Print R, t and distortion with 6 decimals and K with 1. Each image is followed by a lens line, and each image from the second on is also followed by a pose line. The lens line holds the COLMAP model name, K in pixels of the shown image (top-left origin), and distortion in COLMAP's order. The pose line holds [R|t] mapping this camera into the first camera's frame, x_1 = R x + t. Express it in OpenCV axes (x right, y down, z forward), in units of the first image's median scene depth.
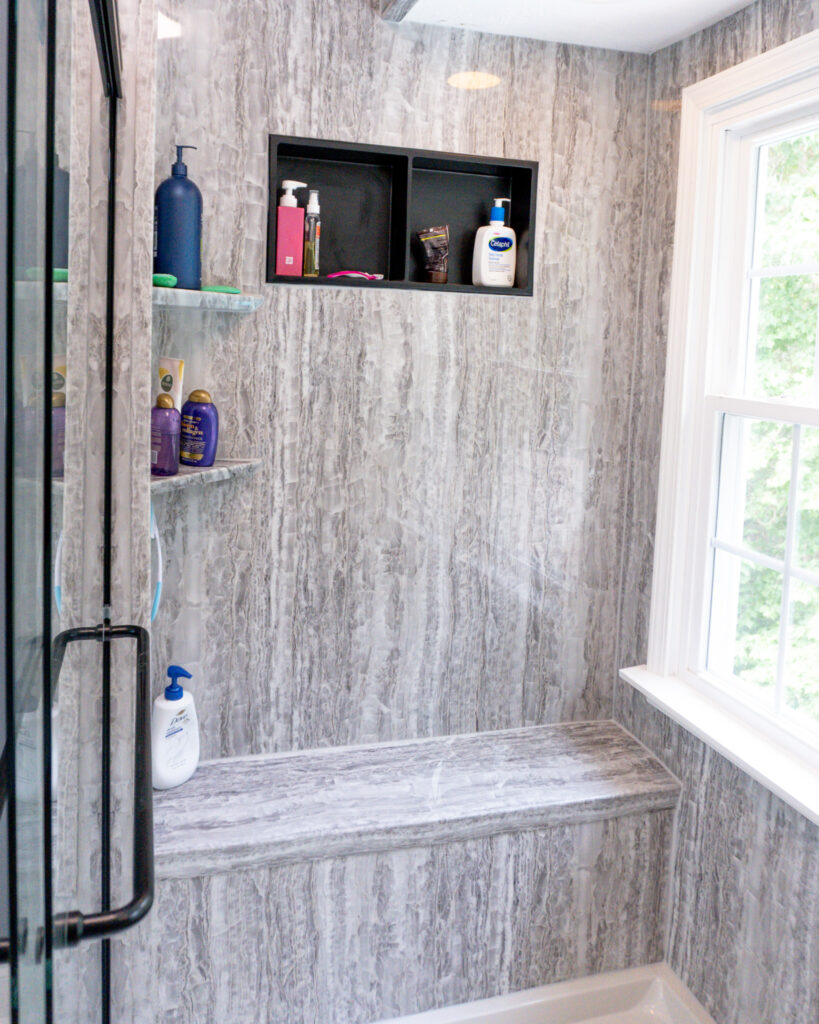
lens RADIAL K [[835.4, 0, 409.8], [0, 835.4, 416.7], [0, 0, 1]] dist [-0.008396, -0.025528]
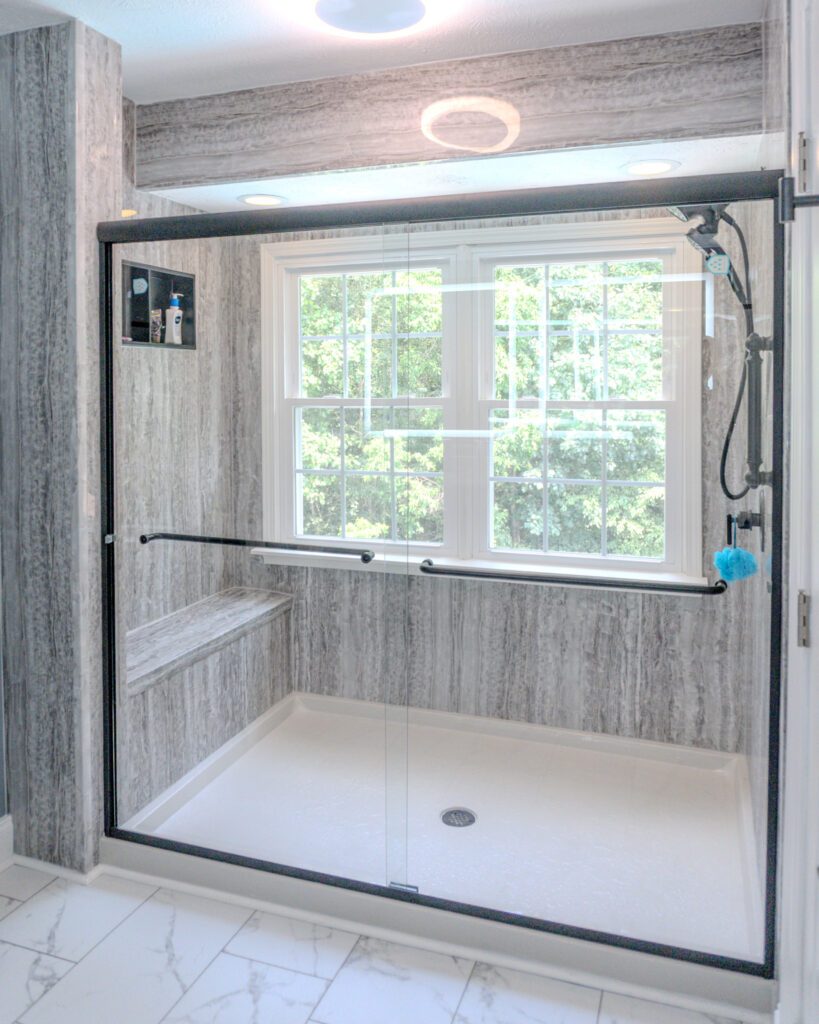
lens RADIAL K [[835.4, 0, 409.8], [0, 835.4, 416.7], [0, 0, 1]] dist [-0.008396, -0.025528]
pose [[0.582968, -0.070549, 0.809427, -1.067722], [0.090637, 0.995652, 0.021502, 0.000156], [-0.807424, 0.060829, 0.586827, -0.408290]]
